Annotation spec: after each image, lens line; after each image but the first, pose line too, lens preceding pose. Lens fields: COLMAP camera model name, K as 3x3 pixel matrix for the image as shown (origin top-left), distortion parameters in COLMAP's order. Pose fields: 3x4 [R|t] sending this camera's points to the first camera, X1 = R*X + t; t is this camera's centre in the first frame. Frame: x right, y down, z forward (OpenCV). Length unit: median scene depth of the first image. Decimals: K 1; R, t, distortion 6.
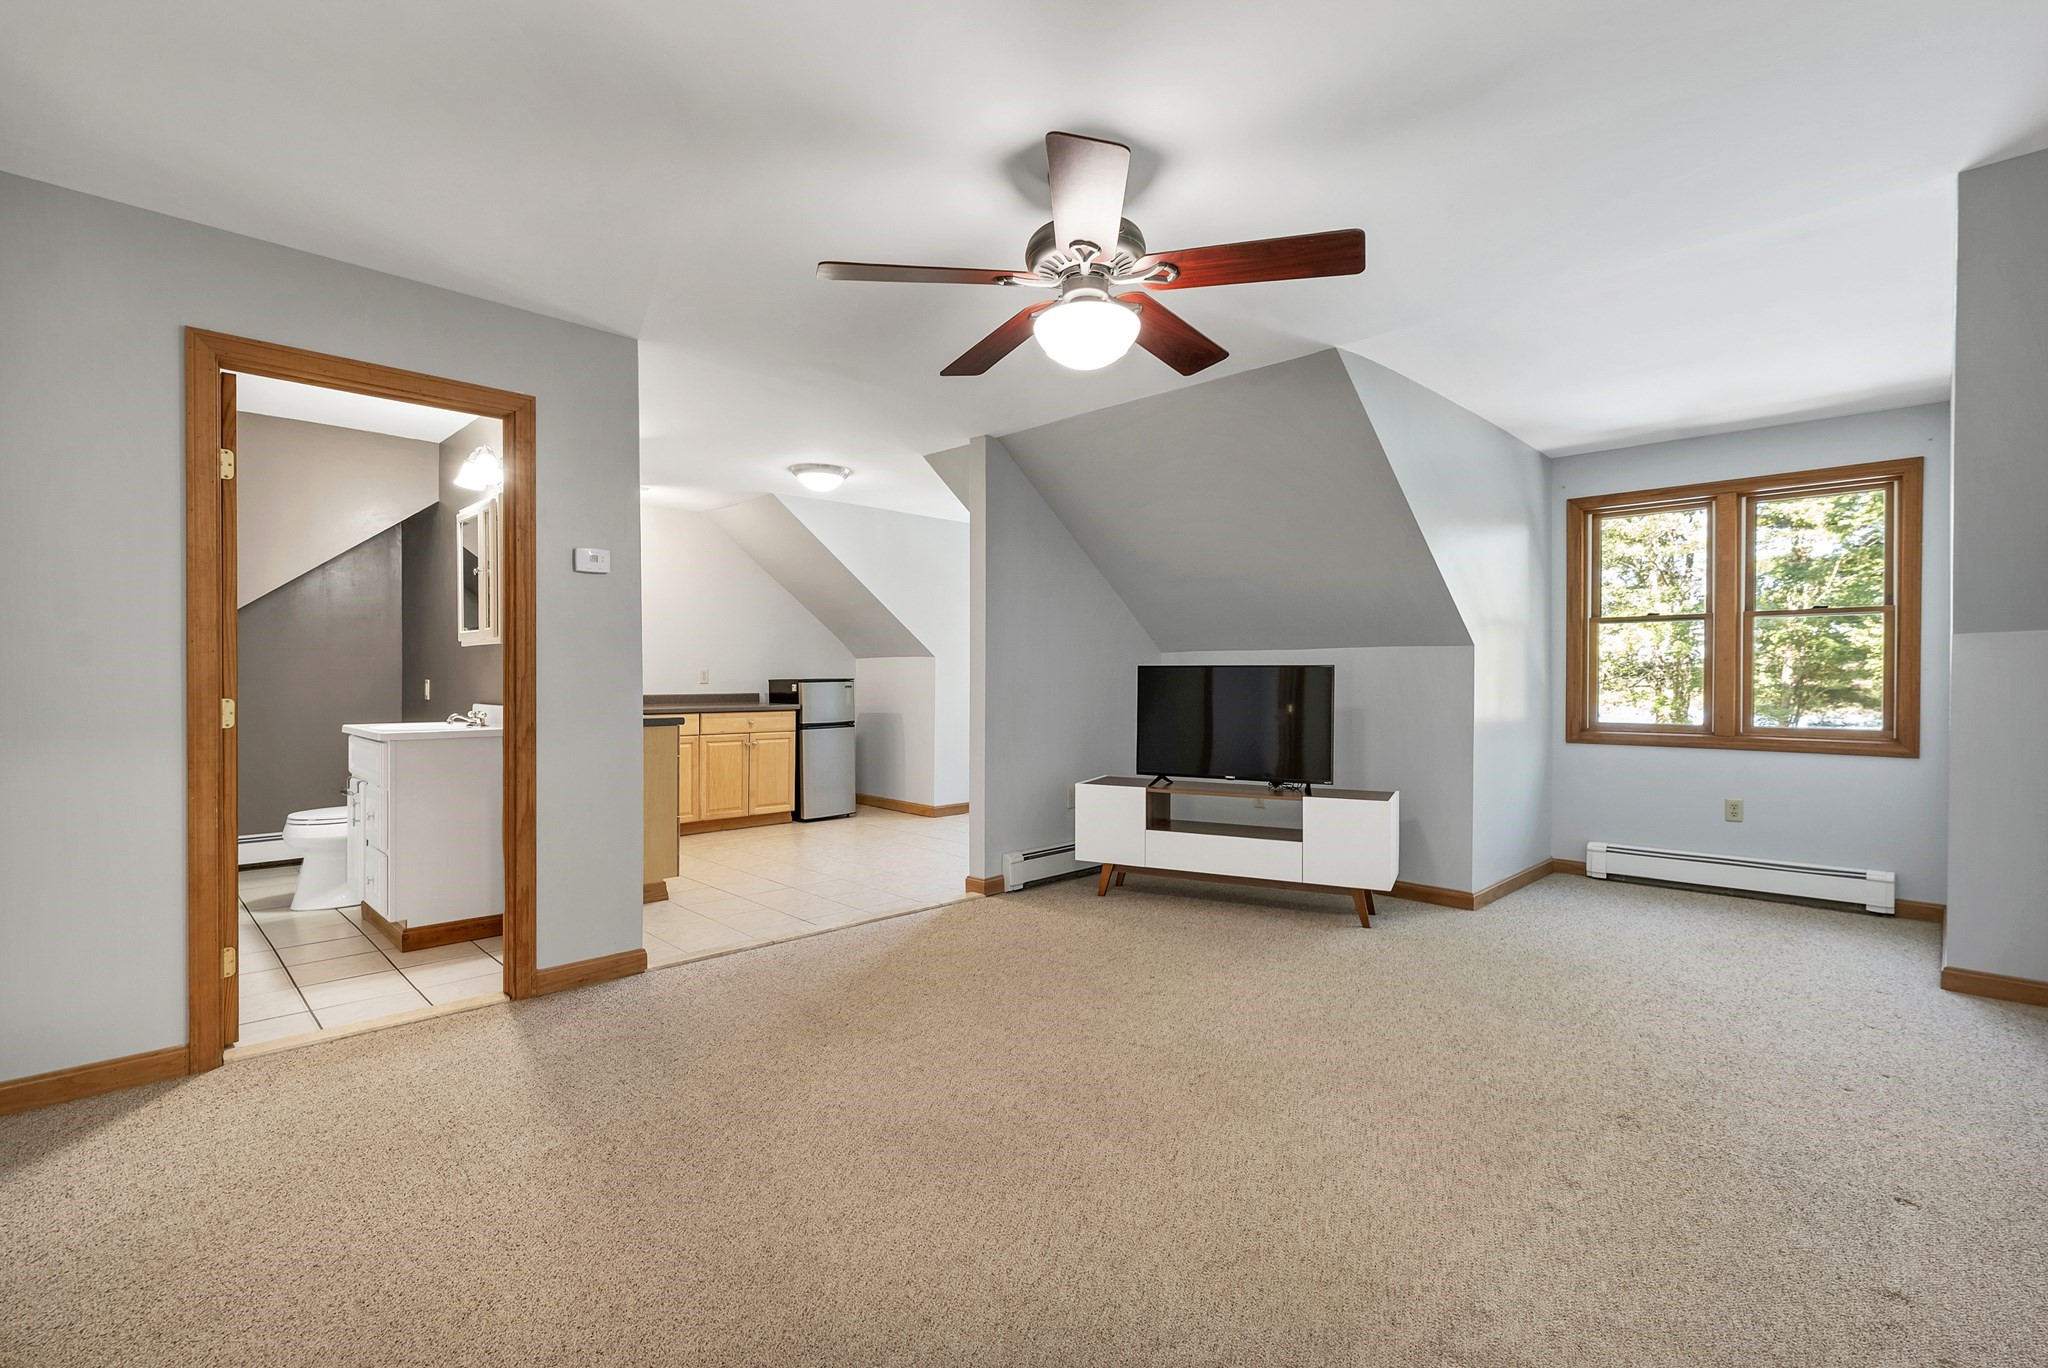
lens RADIAL K [[934.7, 0, 1024.7], [0, 934.7, 682.2], [0, 0, 1]] dist [-0.000266, -0.001234]
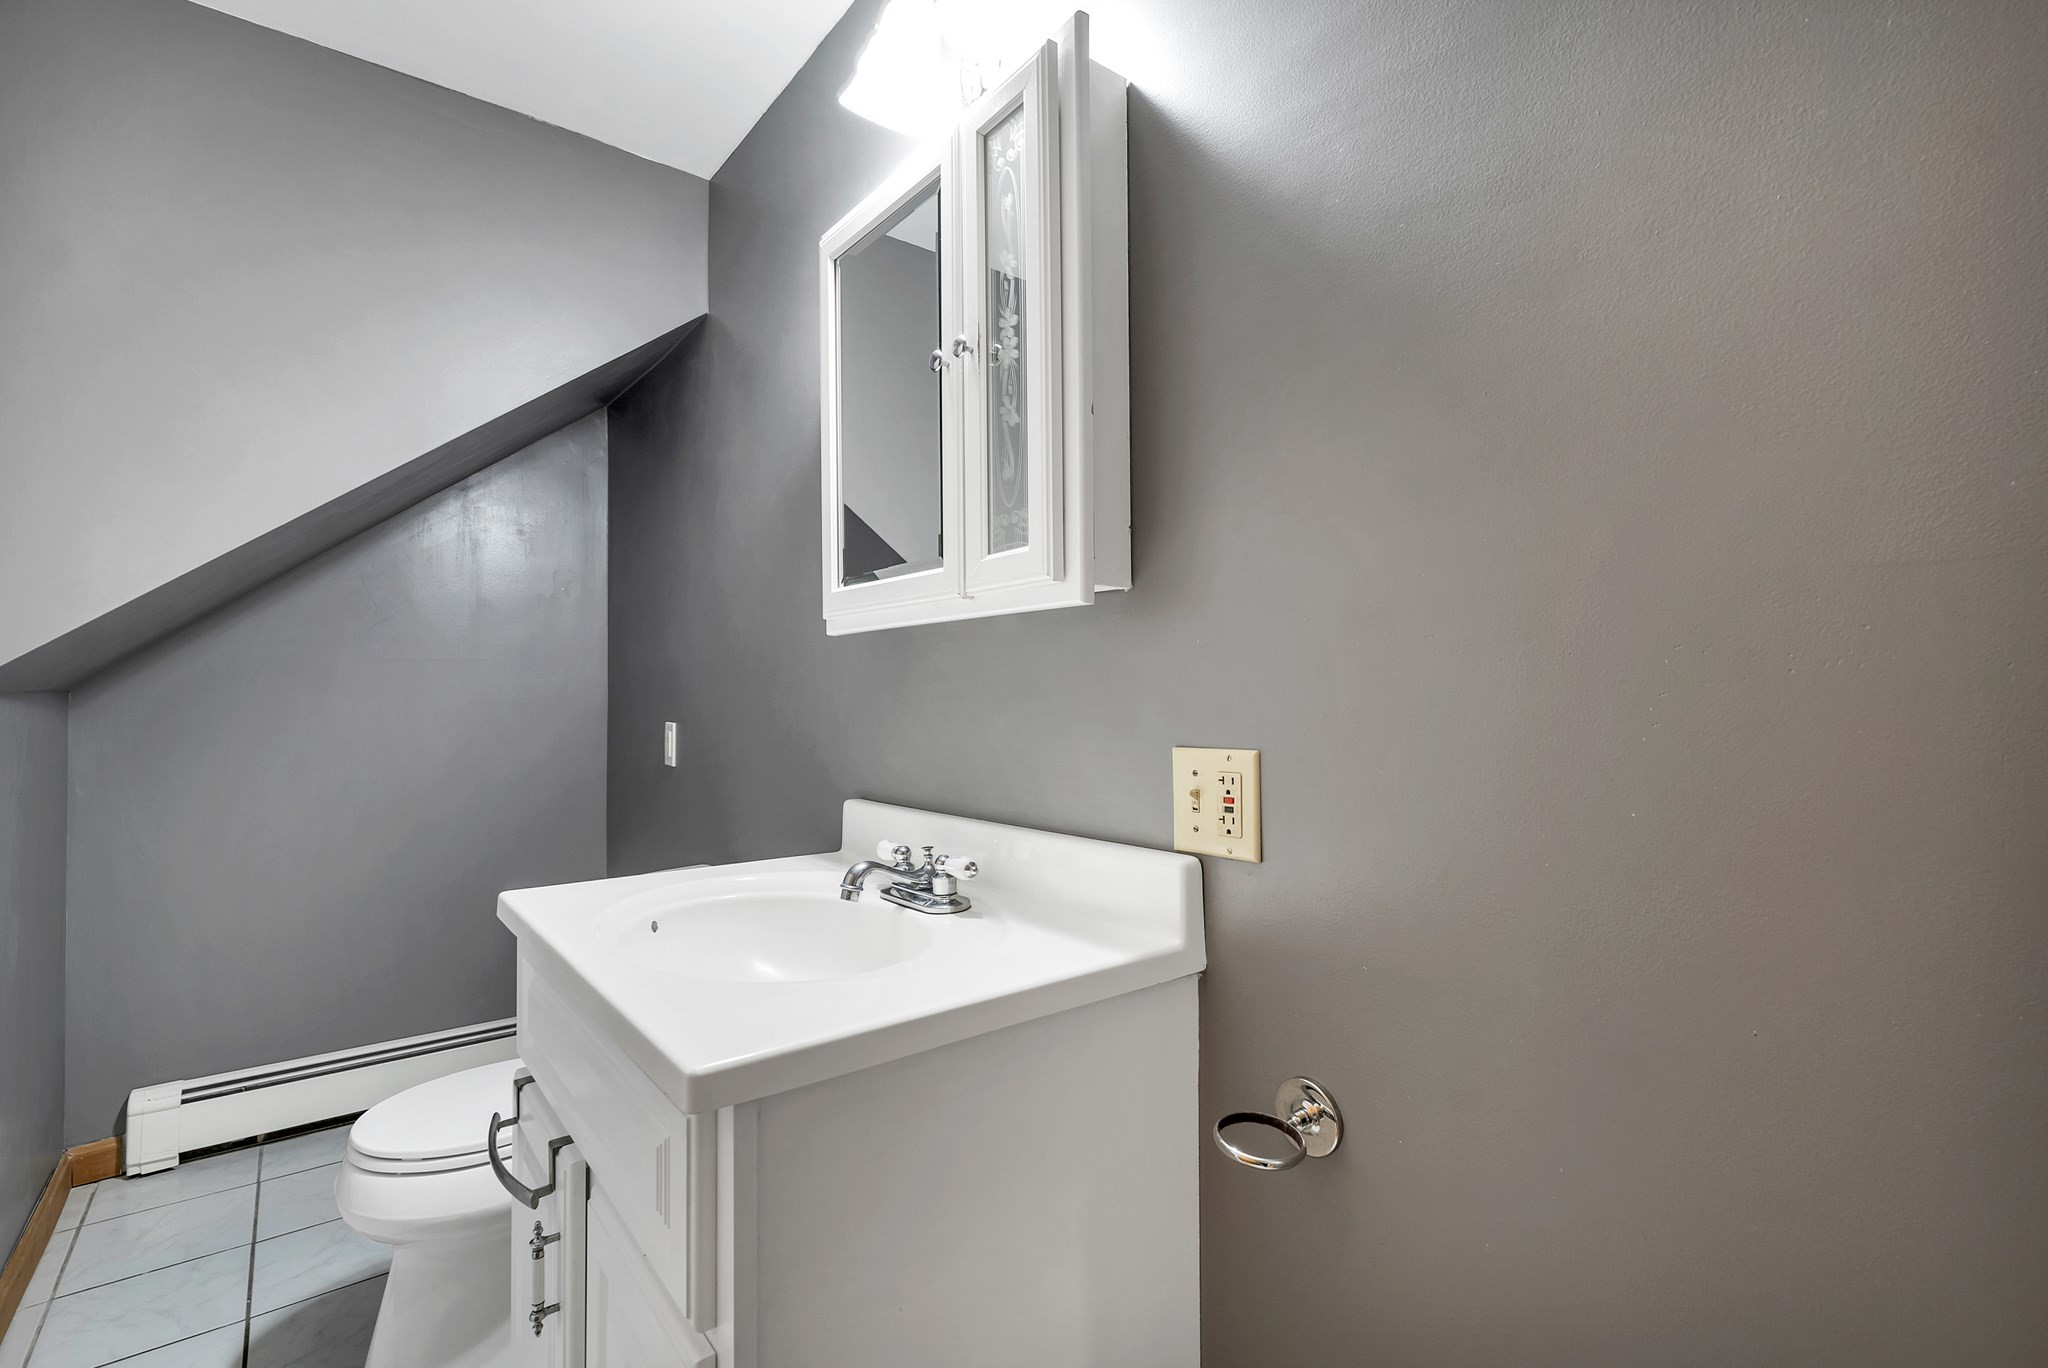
lens RADIAL K [[934.7, 0, 1024.2], [0, 934.7, 685.0], [0, 0, 1]] dist [-0.000266, -0.001234]
pose [[0.993077, -0.005938, -0.117312, -0.431202], [0.003471, 0.999769, -0.021221, -0.011686], [0.117410, 0.020666, 0.992868, 0.589342]]
